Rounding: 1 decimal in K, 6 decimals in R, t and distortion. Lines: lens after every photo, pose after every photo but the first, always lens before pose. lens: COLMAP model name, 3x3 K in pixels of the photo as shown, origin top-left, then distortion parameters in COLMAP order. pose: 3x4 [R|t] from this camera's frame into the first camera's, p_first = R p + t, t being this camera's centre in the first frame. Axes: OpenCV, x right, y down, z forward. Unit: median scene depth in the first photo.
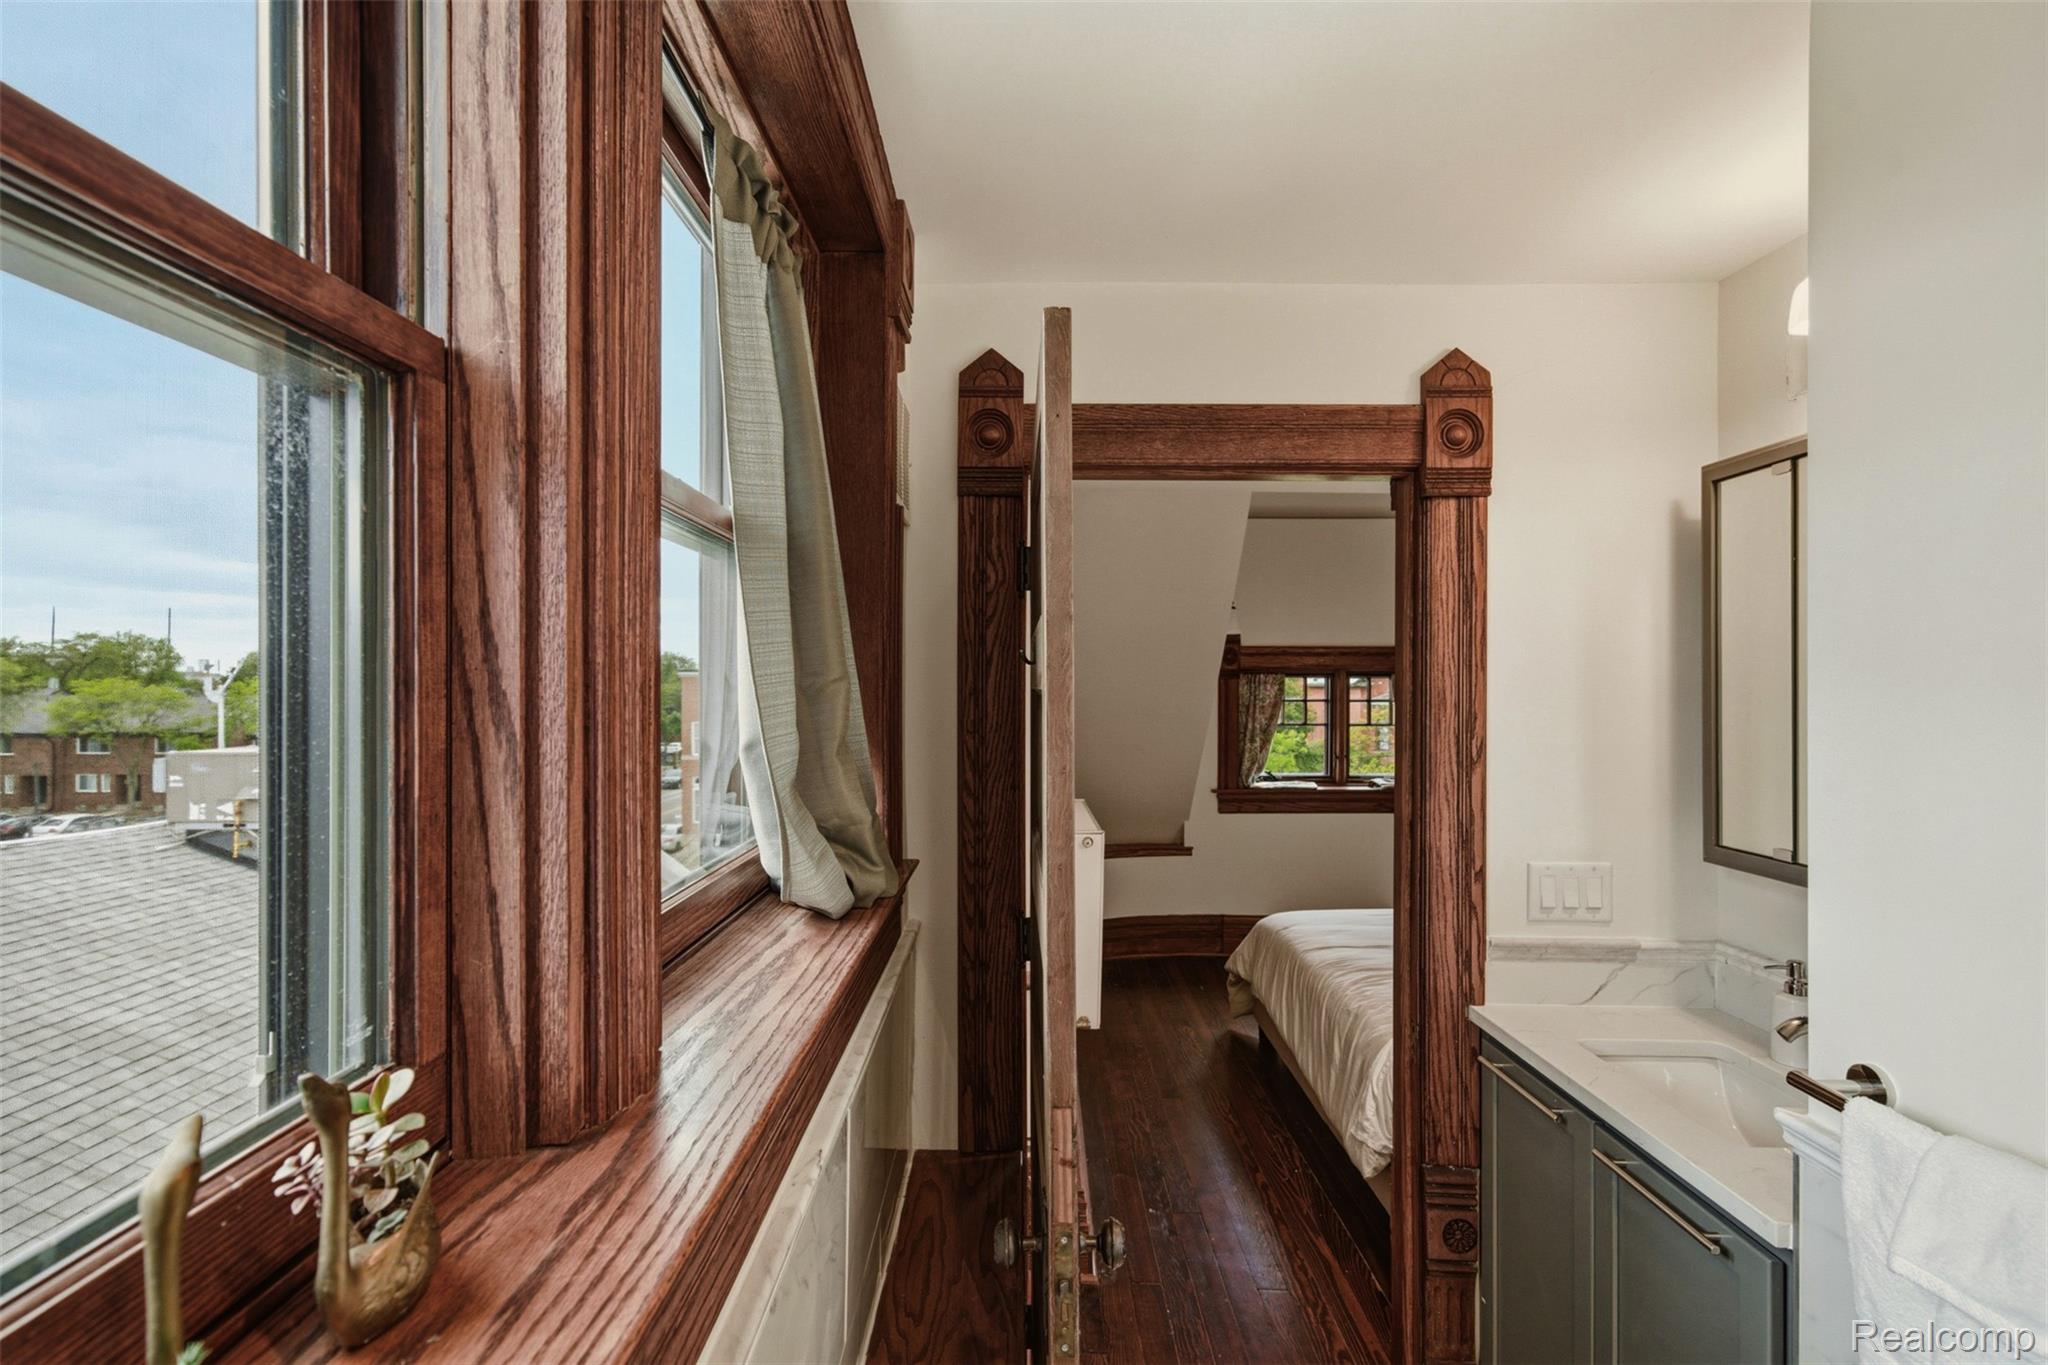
lens RADIAL K [[945.7, 0, 1023.9], [0, 945.7, 688.0], [0, 0, 1]] dist [0.000189, 0.003759]
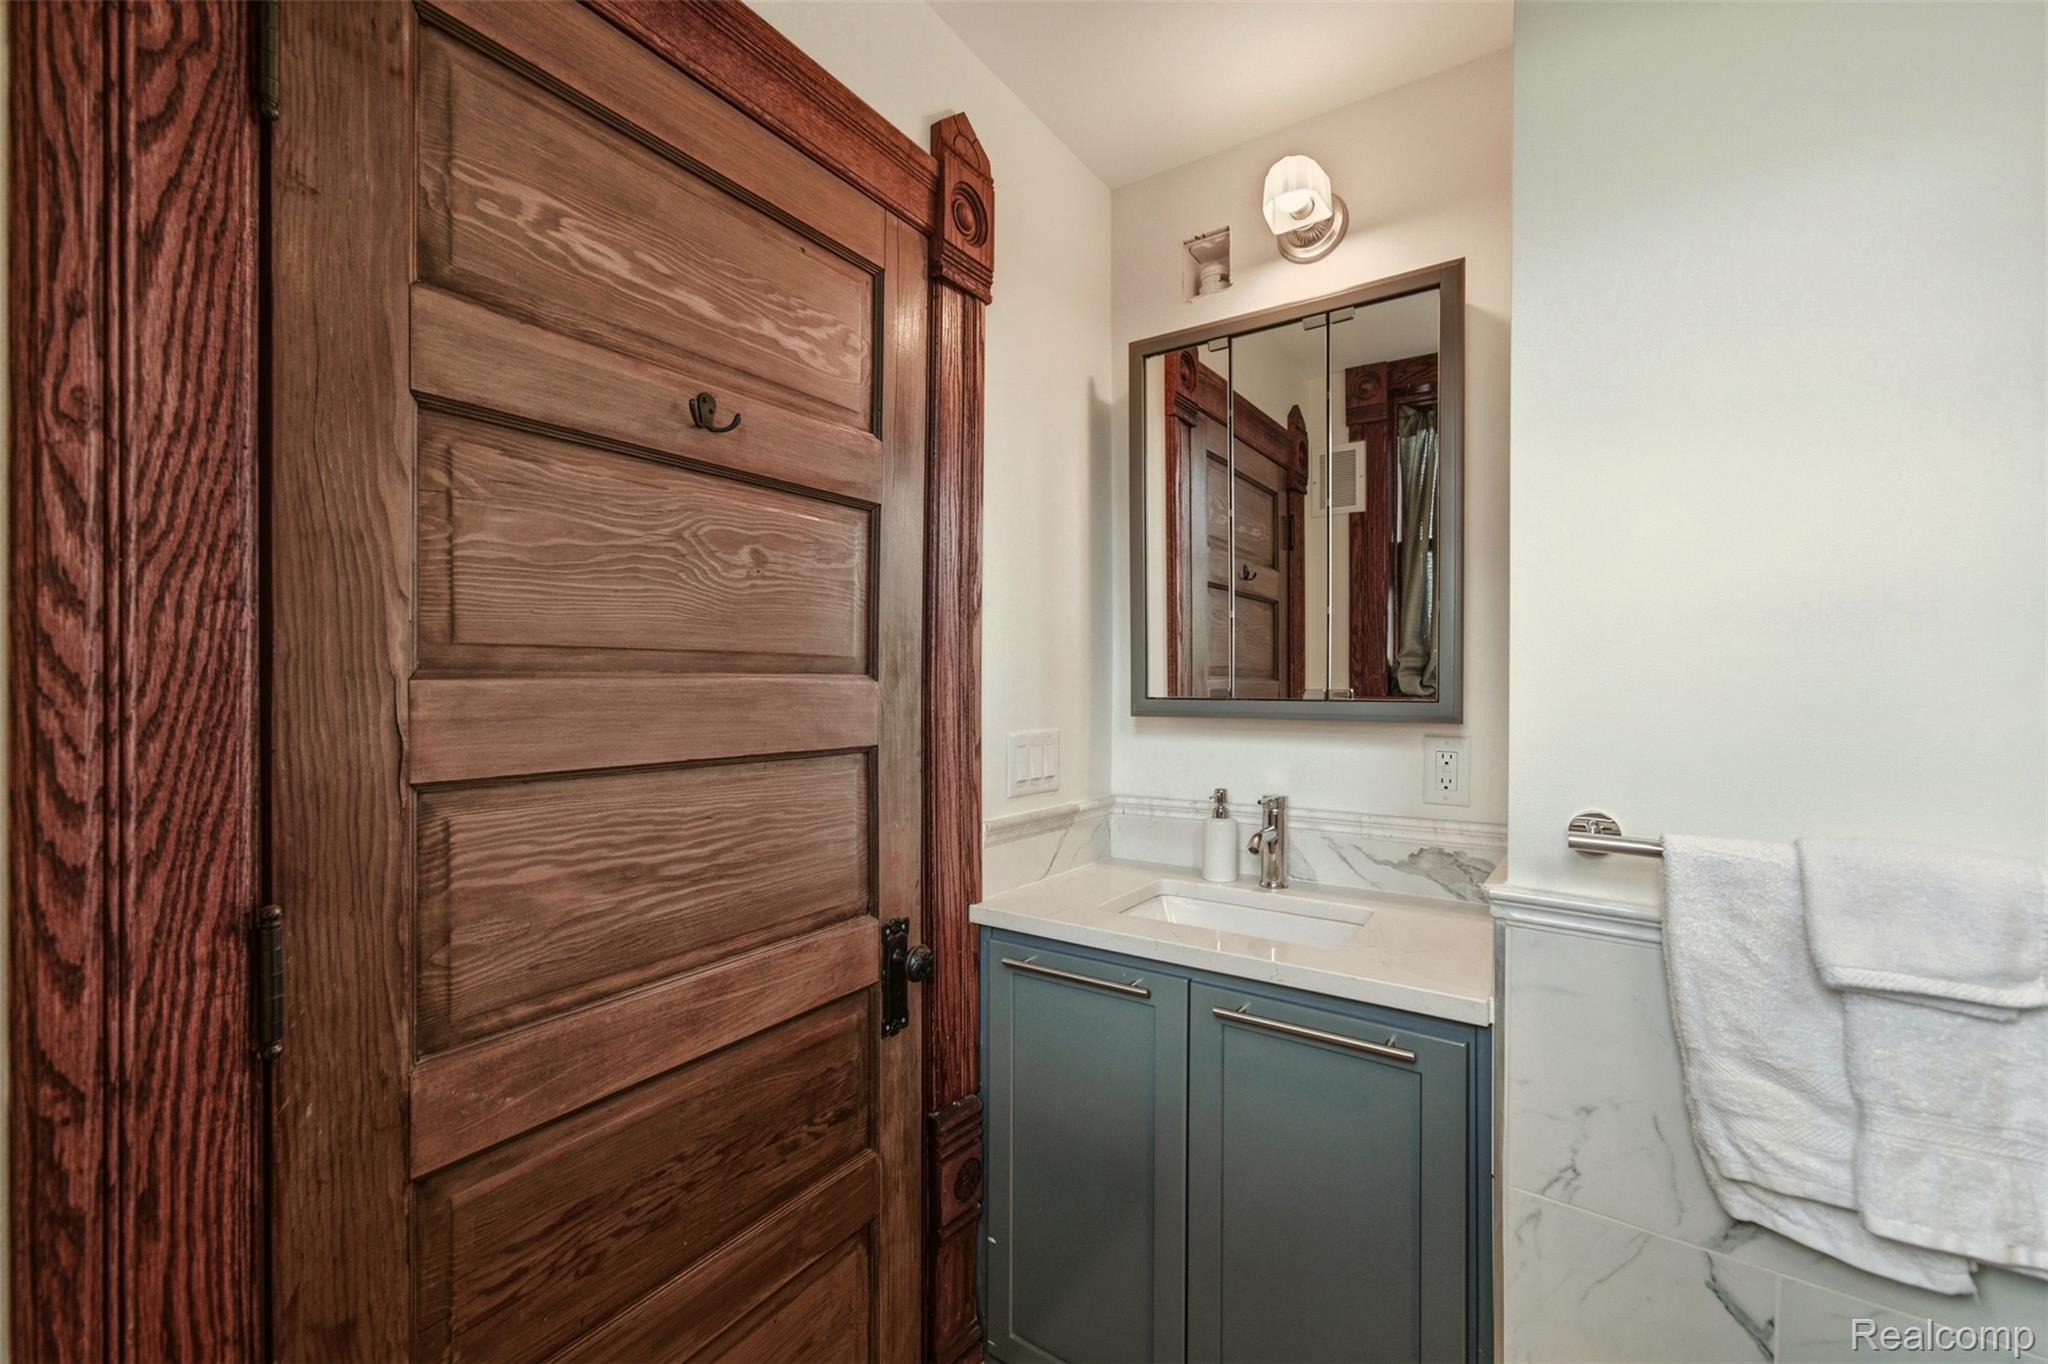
lens RADIAL K [[822.0, 0, 1026.3], [0, 822.0, 692.4], [0, 0, 1]] dist [-0.004663, 0.000205]
pose [[0.574778, -0.006017, 0.818287, -0.100023], [0.003184, 0.999982, 0.005117, 0.144312], [-0.818303, -0.000336, 0.574787, 0.542483]]
